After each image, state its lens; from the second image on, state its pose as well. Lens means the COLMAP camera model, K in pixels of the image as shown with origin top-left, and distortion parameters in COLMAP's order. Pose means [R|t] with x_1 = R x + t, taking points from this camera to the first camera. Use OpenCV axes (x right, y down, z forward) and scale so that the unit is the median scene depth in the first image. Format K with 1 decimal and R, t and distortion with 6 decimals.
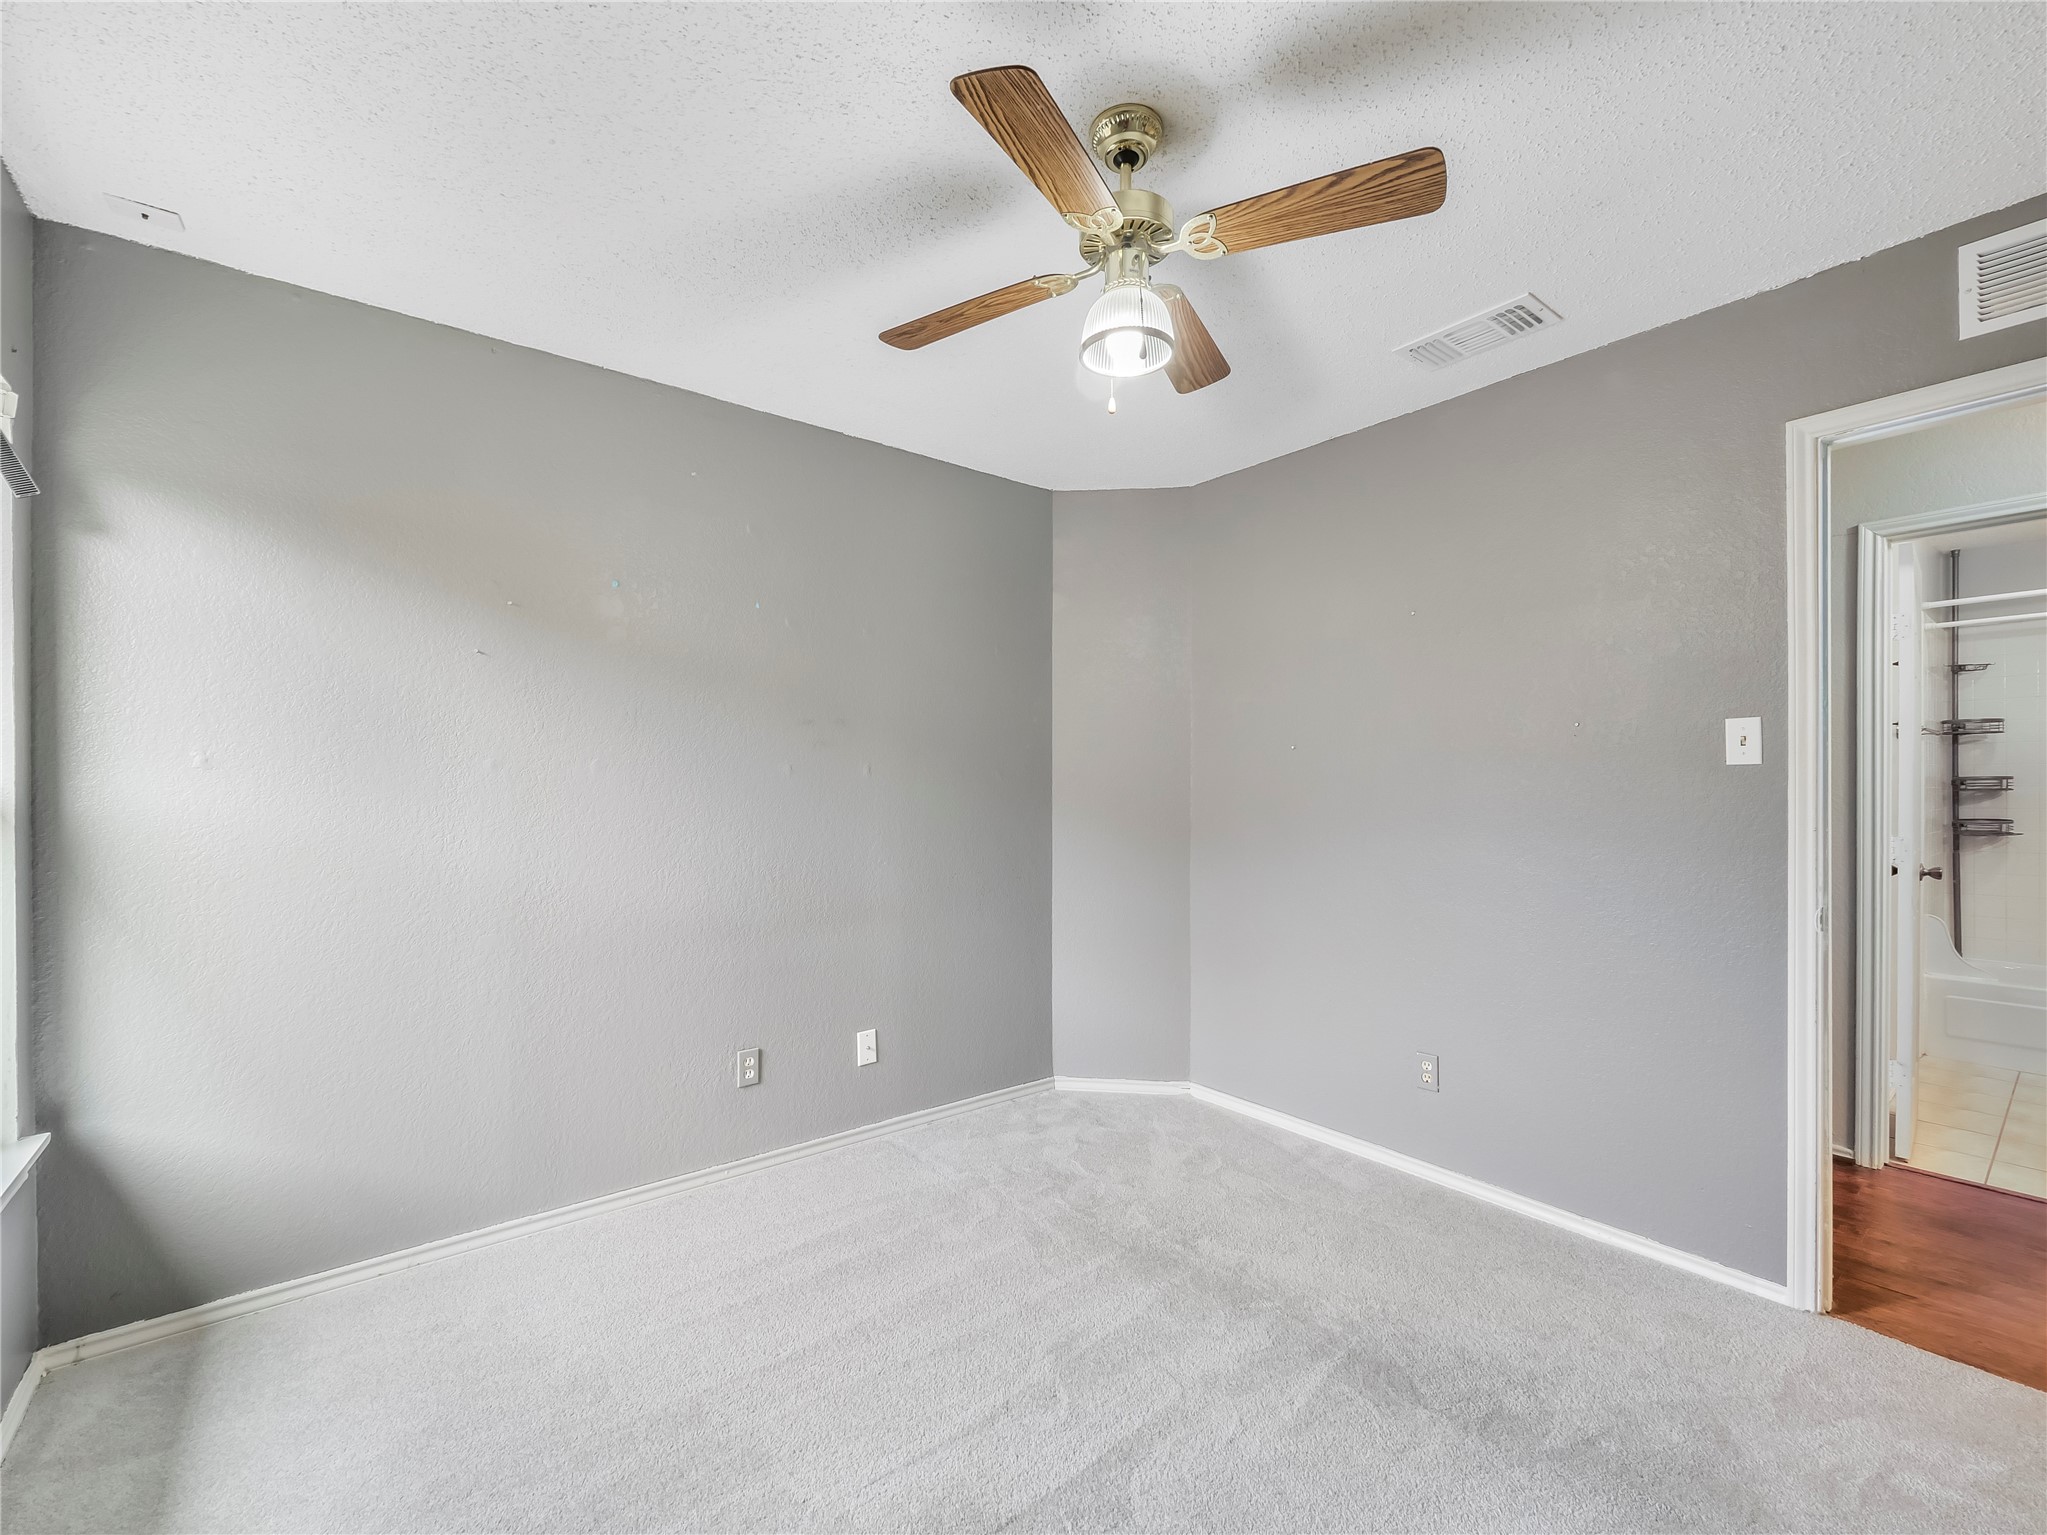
lens RADIAL K [[885.3, 0, 1017.5], [0, 885.3, 767.7], [0, 0, 1]] dist [-0.001723, -0.000370]
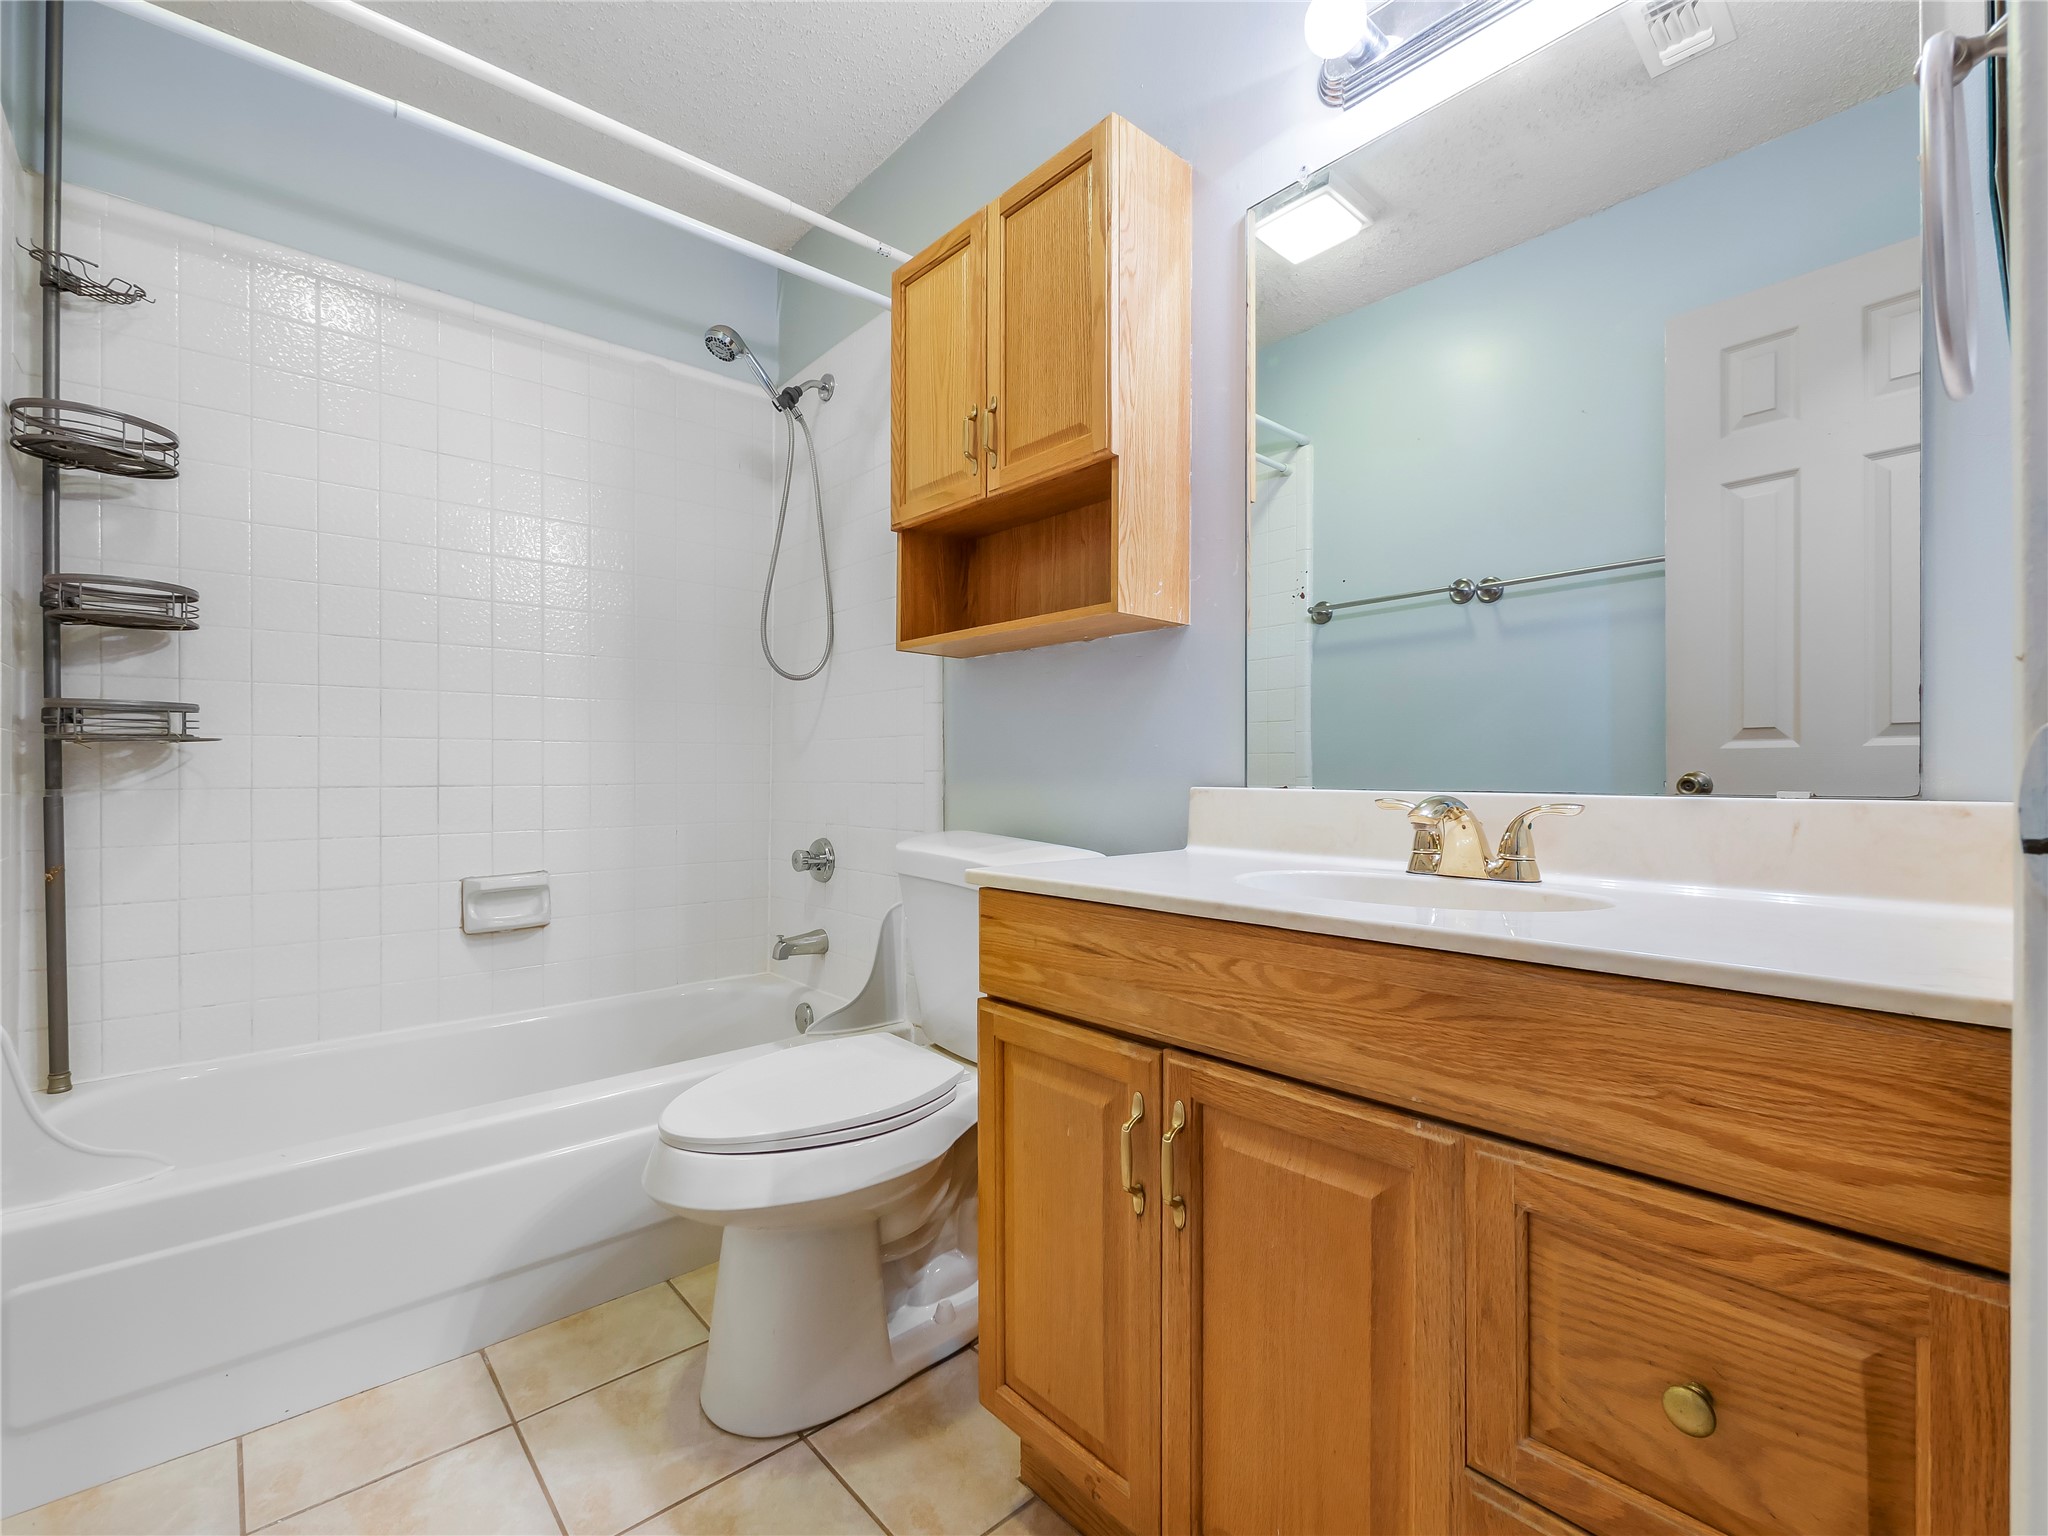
lens RADIAL K [[885.7, 0, 1017.9], [0, 885.7, 762.9], [0, 0, 1]] dist [-0.001723, -0.000370]
pose [[-0.077485, 0.001478, 0.996992, 0.679068], [0.000001, 0.999999, -0.001482, 0.084687], [-0.996993, -0.000113, -0.077485, 0.641095]]
